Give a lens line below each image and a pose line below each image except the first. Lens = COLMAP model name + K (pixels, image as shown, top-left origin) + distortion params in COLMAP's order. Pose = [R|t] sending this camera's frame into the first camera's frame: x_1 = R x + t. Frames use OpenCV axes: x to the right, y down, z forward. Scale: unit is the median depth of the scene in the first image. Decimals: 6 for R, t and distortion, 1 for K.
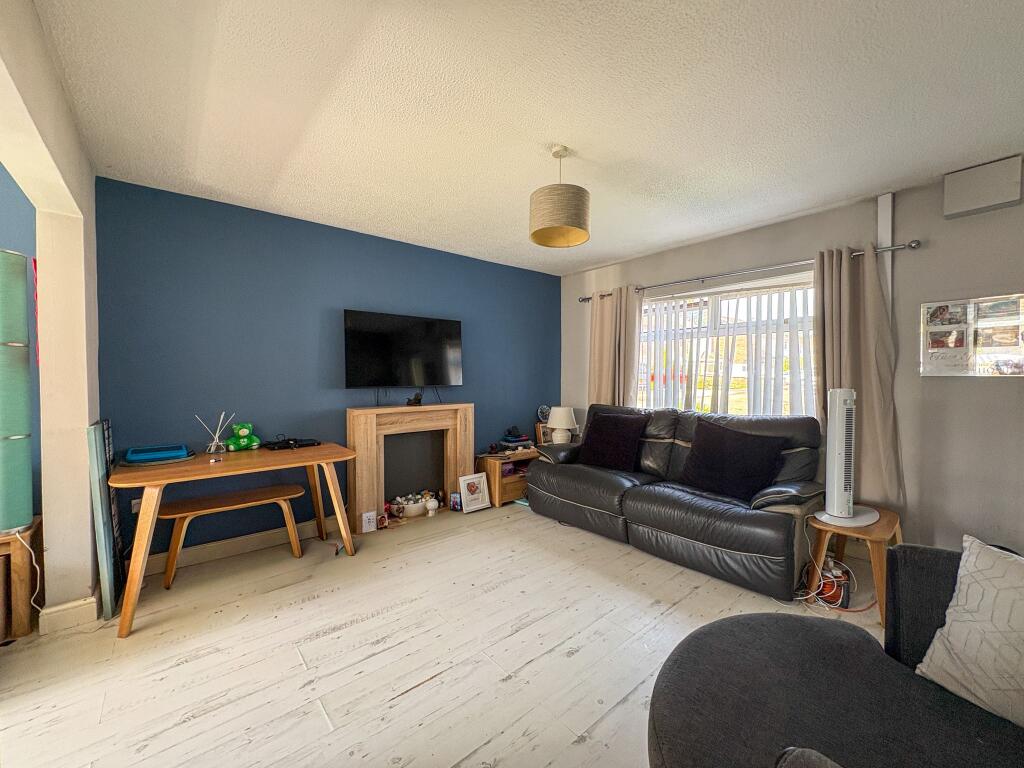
lens RADIAL K [[409.3, 0, 512.0], [0, 409.3, 384.0], [0, 0, 1]] dist [0.001125, 0.000167]
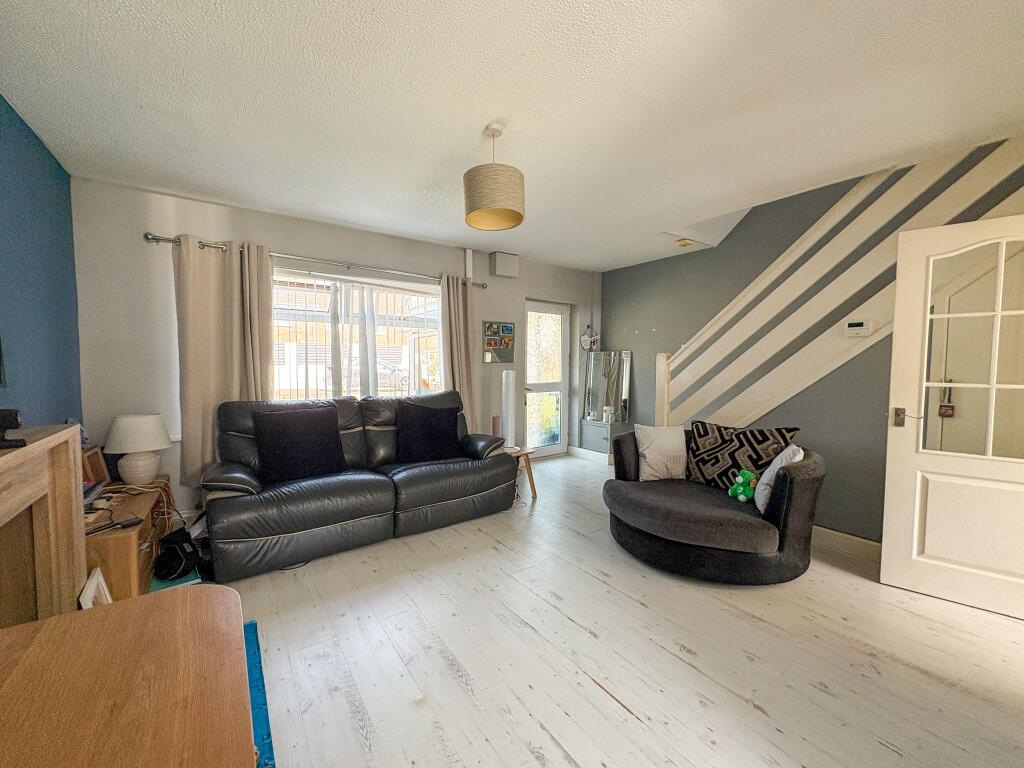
lens RADIAL K [[409.3, 0, 512.0], [0, 409.3, 384.0], [0, 0, 1]] dist [0.001125, 0.000167]
pose [[0.084976, -0.053913, 0.994923, -0.603388], [0.016185, 0.998478, 0.052723, -0.014819], [-0.996252, 0.011623, 0.085720, 0.608686]]
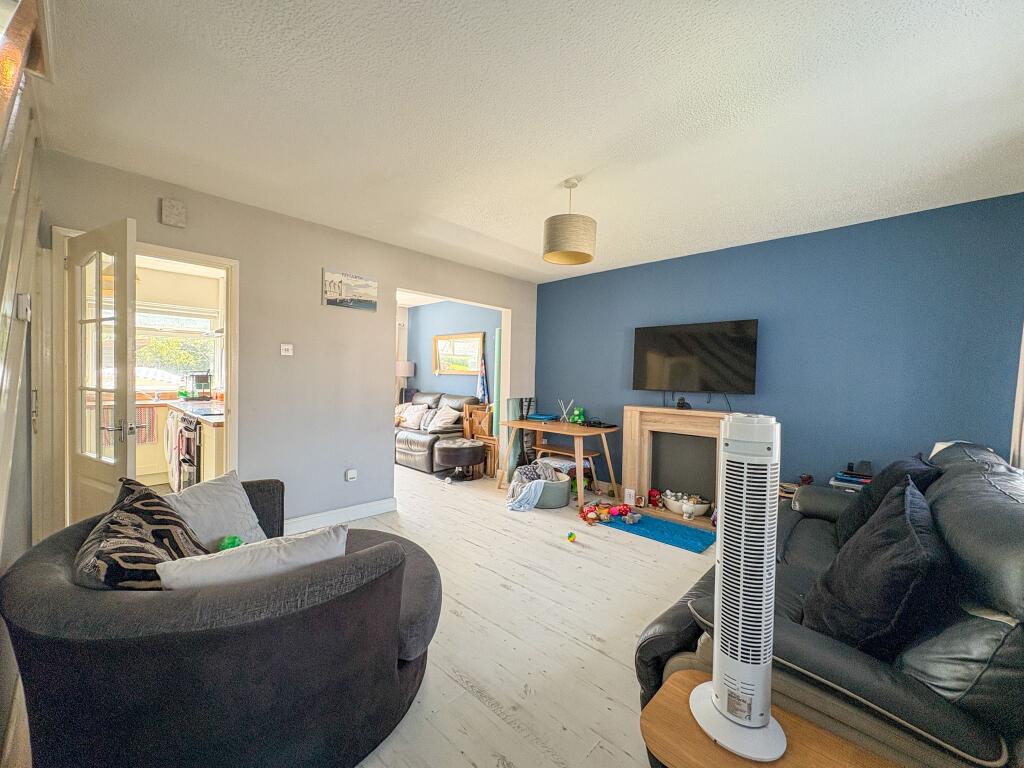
lens RADIAL K [[409.3, 0, 512.0], [0, 409.3, 384.0], [0, 0, 1]] dist [0.001125, 0.000167]
pose [[0.104166, 0.021802, -0.994321, 0.863835], [-0.041029, 0.999003, 0.017606, -0.014065], [0.993713, 0.038962, 0.104956, 0.508968]]
